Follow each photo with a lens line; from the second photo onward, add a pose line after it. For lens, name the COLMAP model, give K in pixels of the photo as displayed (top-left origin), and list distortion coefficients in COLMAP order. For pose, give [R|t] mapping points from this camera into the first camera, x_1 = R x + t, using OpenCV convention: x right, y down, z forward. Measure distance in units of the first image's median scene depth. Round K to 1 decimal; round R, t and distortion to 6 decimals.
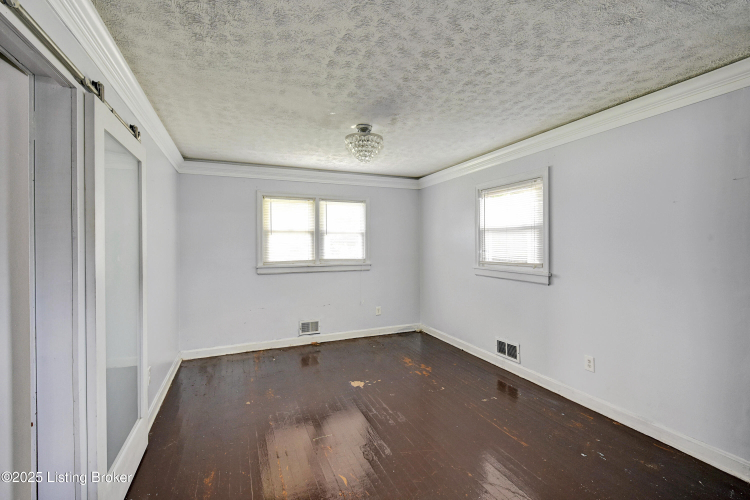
lens RADIAL K [[324.6, 0, 375.0], [0, 324.6, 250.0], [0, 0, 1]] dist [-0.027295, -0.000091]
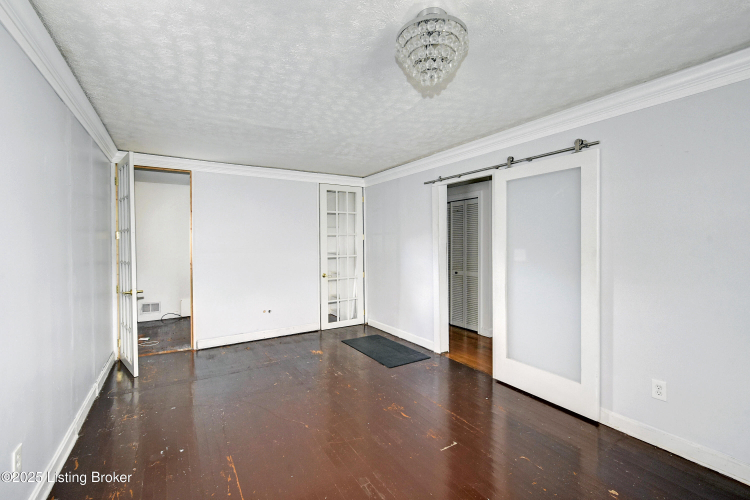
lens RADIAL K [[324.6, 0, 375.0], [0, 324.6, 250.0], [0, 0, 1]] dist [-0.027295, -0.000091]
pose [[0.988329, 0.000649, 0.152336, -0.147016], [-0.002679, 0.999910, 0.013123, -0.001429], [-0.152314, -0.013378, 0.988242, 0.335946]]
